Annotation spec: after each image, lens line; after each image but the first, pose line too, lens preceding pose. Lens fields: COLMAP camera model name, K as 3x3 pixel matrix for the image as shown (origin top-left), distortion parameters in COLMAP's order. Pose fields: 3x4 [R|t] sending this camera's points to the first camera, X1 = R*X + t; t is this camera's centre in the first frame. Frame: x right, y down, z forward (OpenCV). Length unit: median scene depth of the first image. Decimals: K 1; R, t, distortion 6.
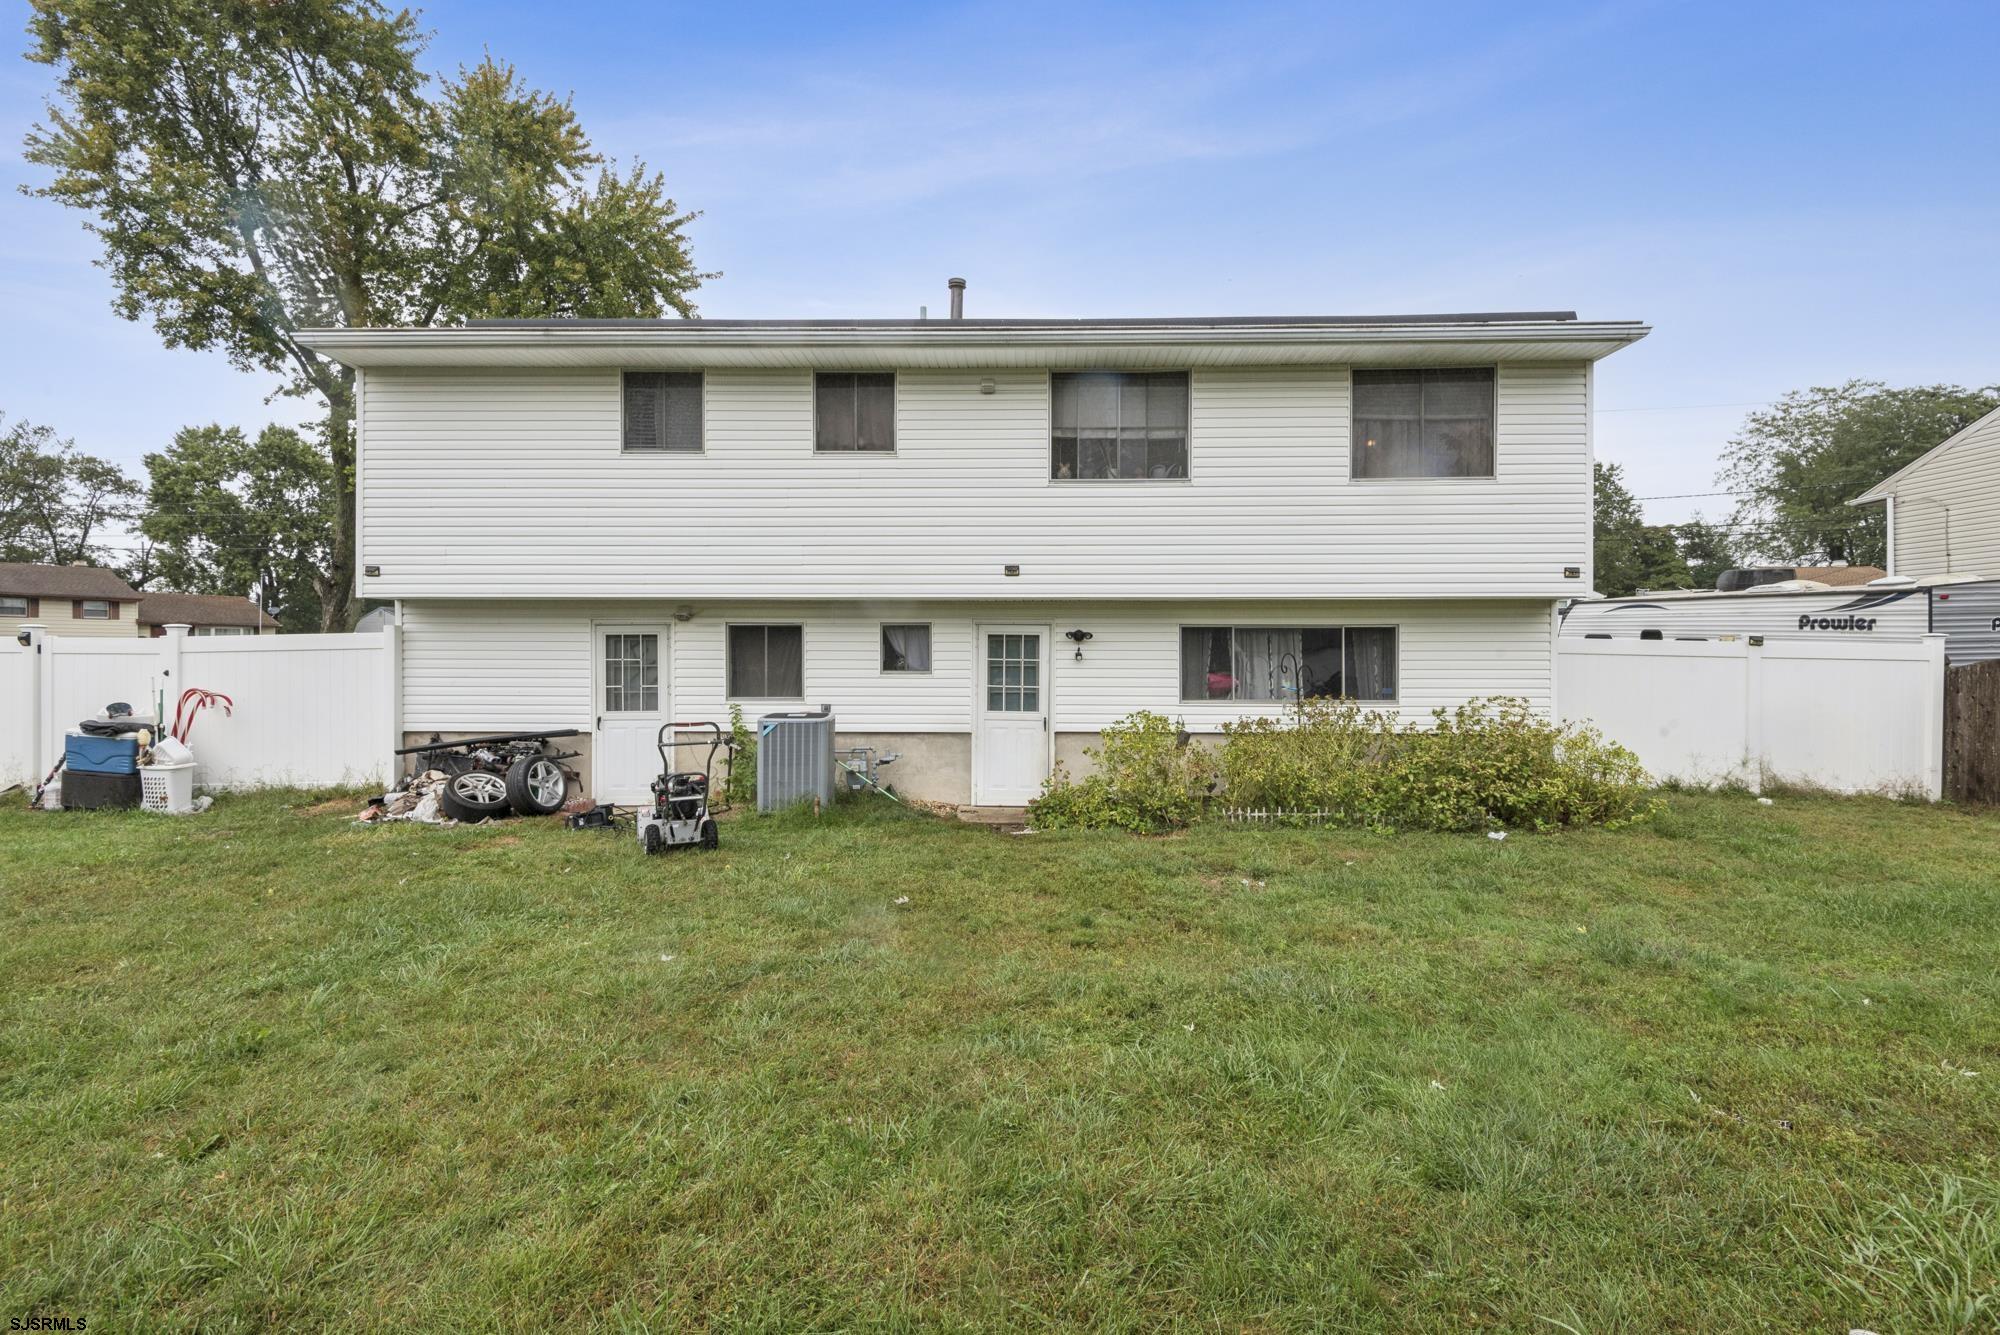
lens RADIAL K [[881.1, 0, 1007.2], [0, 881.1, 662.9], [0, 0, 1]] dist [-0.002119, -0.003756]
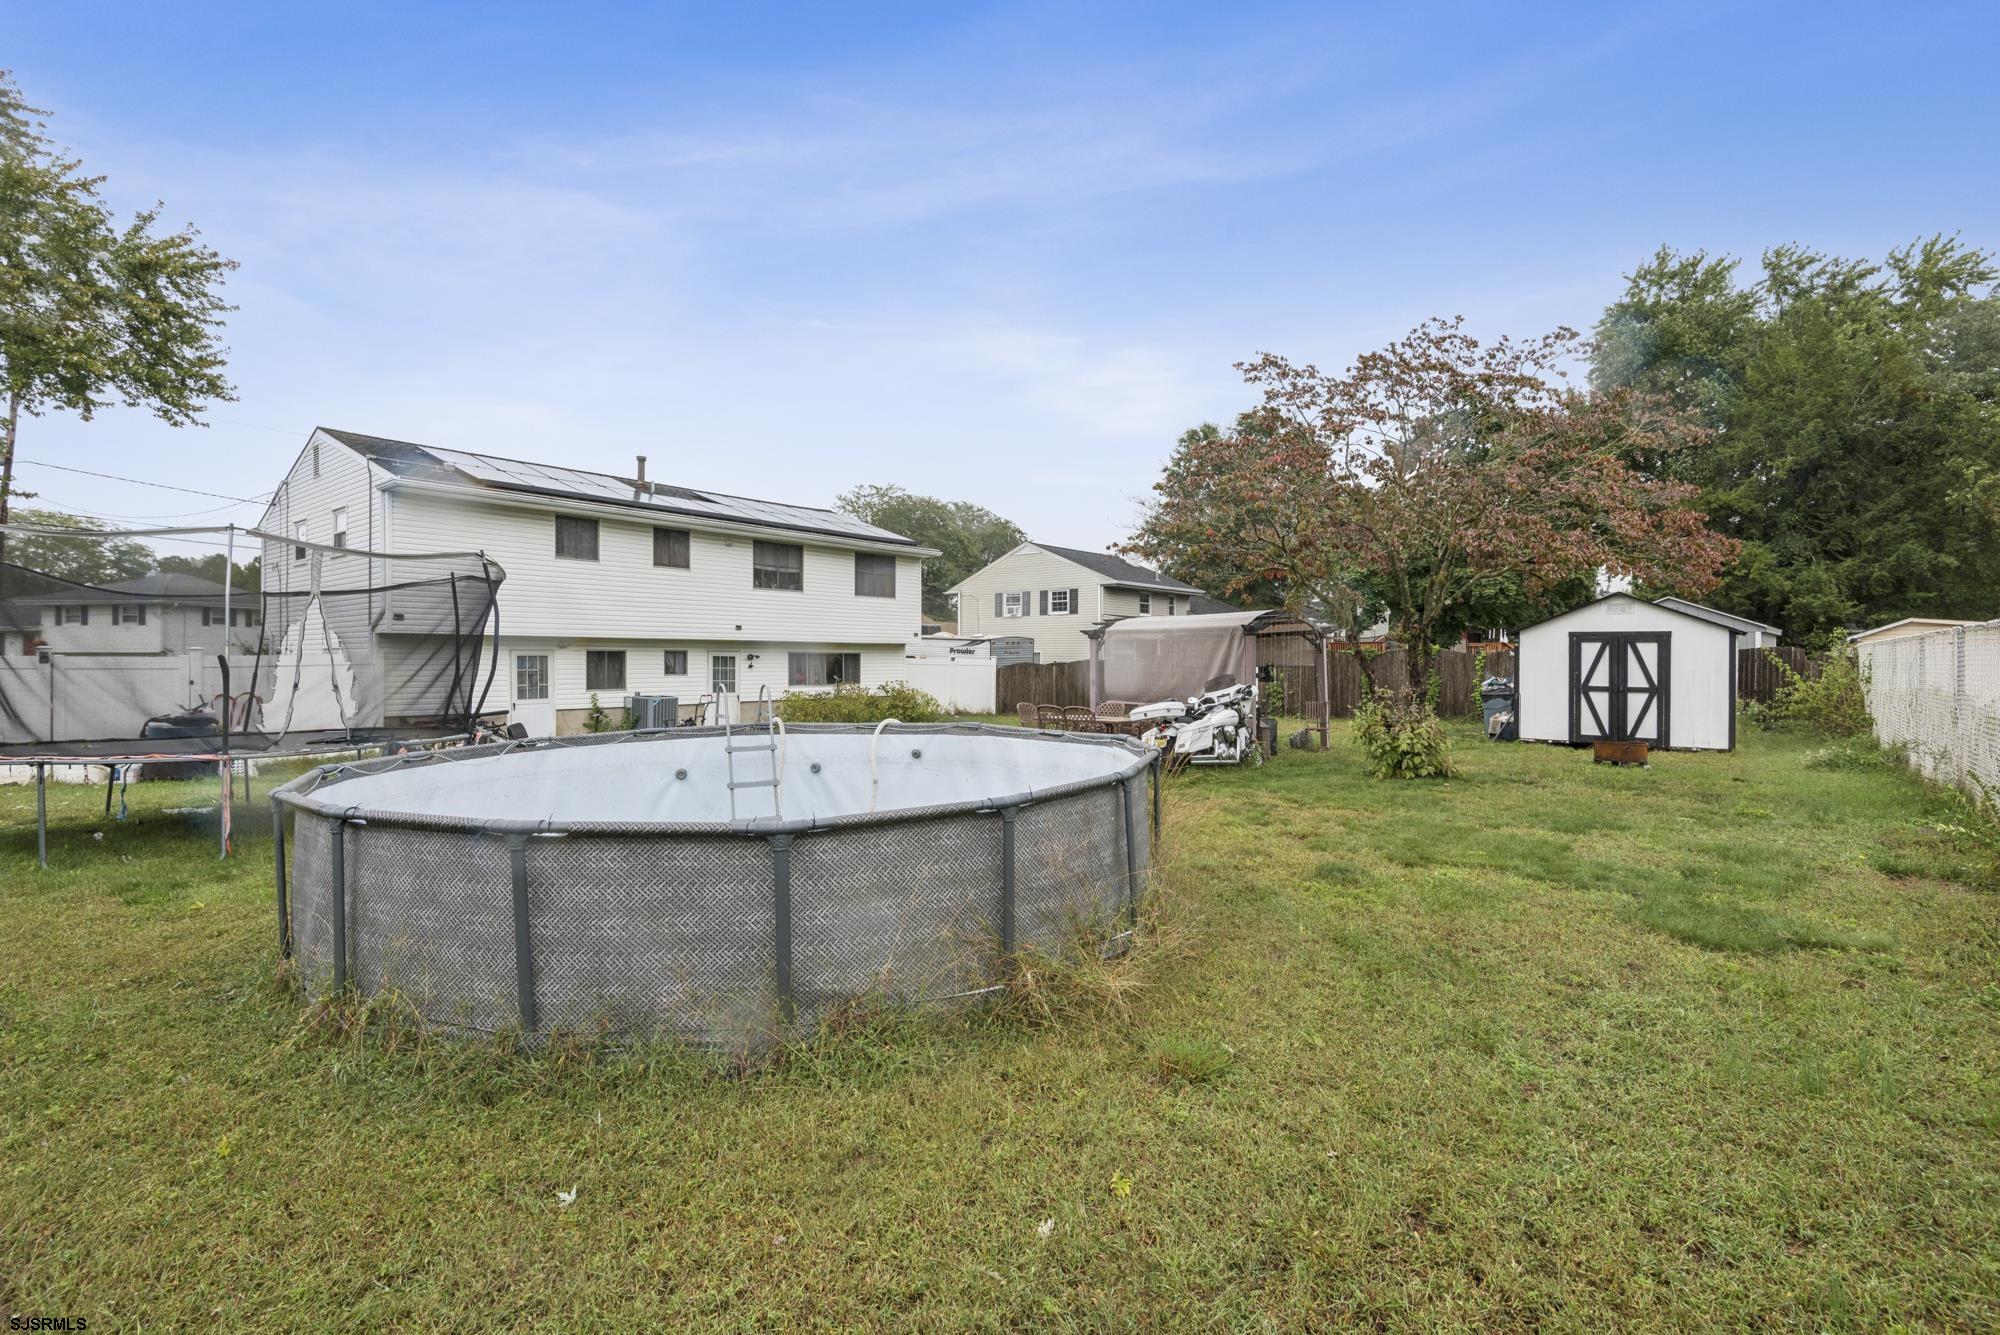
lens RADIAL K [[881.1, 0, 998.6], [0, 881.1, 669.0], [0, 0, 1]] dist [-0.002119, -0.003756]
pose [[0.611807, -0.009910, 0.790945, -1.257554], [0.012918, 0.999913, 0.002536, 0.001840], [-0.790902, 0.008665, 0.611882, -0.810885]]
